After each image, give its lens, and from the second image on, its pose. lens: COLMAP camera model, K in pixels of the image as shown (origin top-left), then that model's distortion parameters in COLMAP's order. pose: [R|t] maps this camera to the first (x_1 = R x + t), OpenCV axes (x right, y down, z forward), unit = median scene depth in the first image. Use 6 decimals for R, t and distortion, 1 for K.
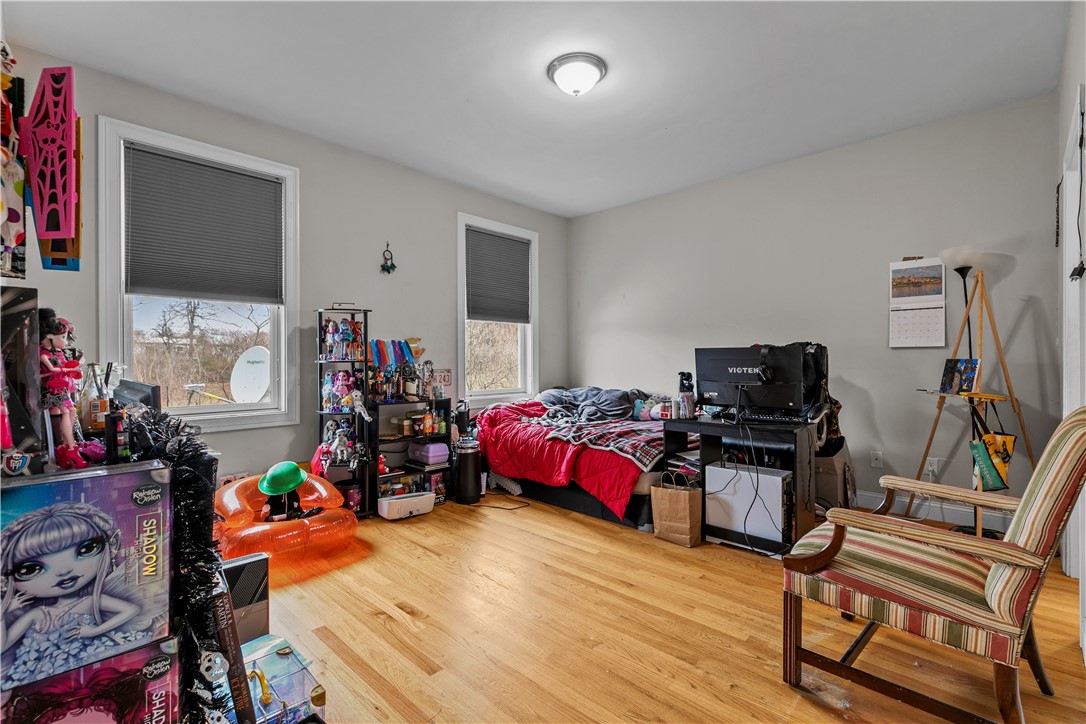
lens RADIAL K [[466.1, 0, 540.5], [0, 466.1, 369.8], [0, 0, 1]] dist [-0.000176, -0.000011]
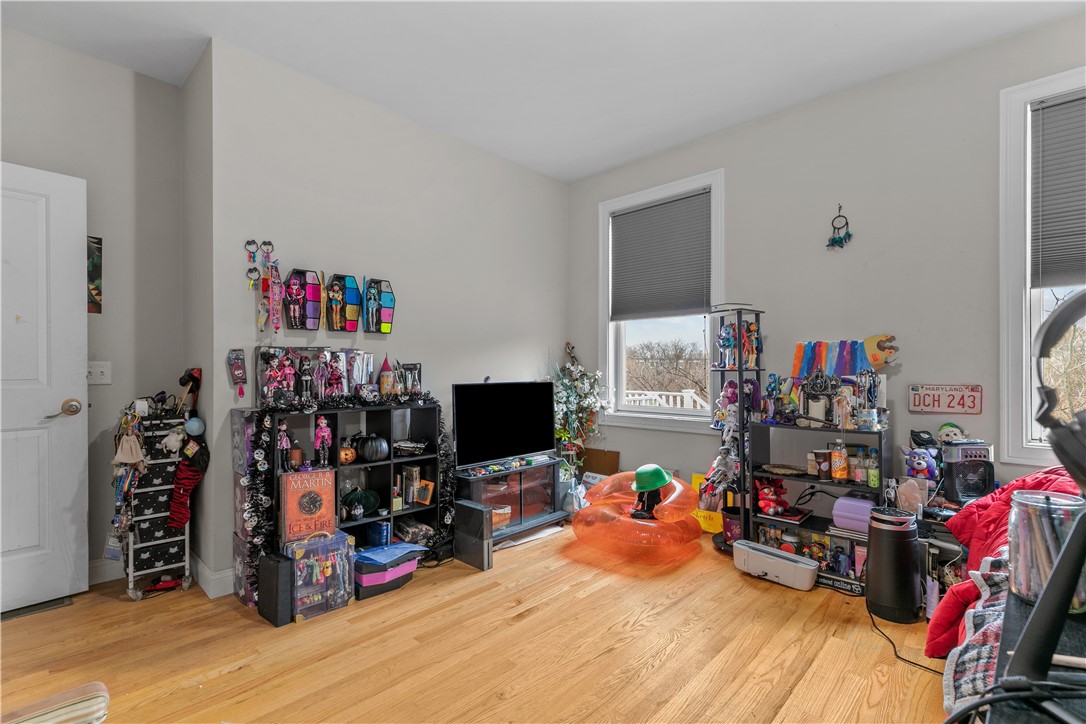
lens RADIAL K [[488.8, 0, 540.4], [0, 488.8, 371.4], [0, 0, 1]] dist [0.002523, 0.000055]
pose [[0.033088, 0.024333, -0.999156, 0.440288], [-0.001576, 0.999704, 0.024294, -0.035250], [0.999451, 0.000770, 0.033116, 0.538671]]
